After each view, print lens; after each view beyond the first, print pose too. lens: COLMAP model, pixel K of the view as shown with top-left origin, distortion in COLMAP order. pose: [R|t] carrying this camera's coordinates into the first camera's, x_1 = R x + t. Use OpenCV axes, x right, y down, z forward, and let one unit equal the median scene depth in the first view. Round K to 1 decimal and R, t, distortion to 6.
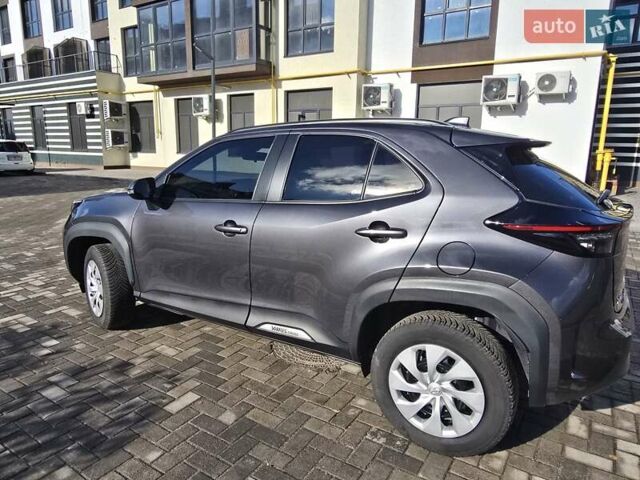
lens RADIAL K [[432.6, 0, 317.0], [0, 432.6, 239.2], [0, 0, 1]] dist [0.001879, -0.000165]
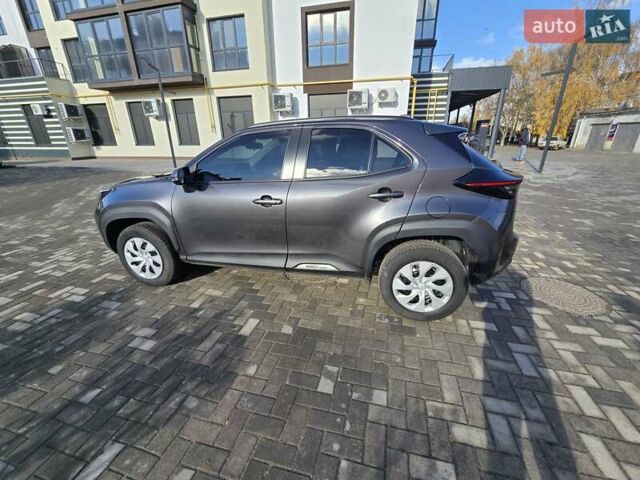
lens RADIAL K [[256.1, 0, 322.9], [0, 256.1, 236.8], [0, 0, 1]] dist [-0.002291, -0.000113]
pose [[0.946450, -0.138690, 0.291544, -0.069065], [0.089291, 0.980252, 0.176445, -0.010236], [-0.310258, -0.140964, 0.940143, 0.041303]]
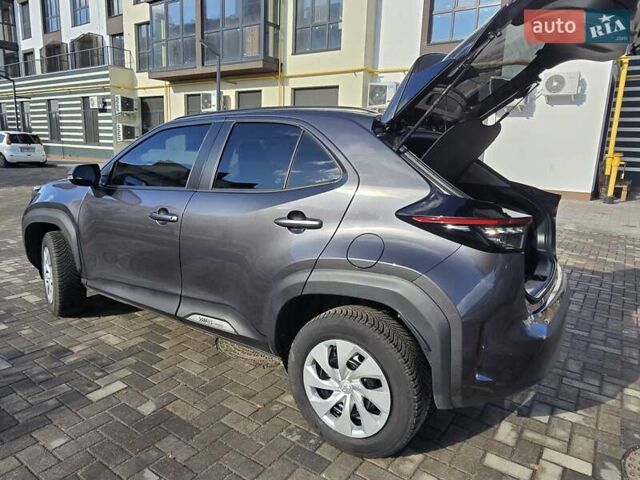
lens RADIAL K [[433.1, 0, 320.0], [0, 433.1, 240.0], [0, 0, 1]] dist [-0.000035, -0.000381]
pose [[0.998929, 0.029818, -0.035392, 0.047807], [-0.029791, 0.999555, 0.001292, 0.004277], [0.035414, -0.000237, 0.999373, 0.007505]]
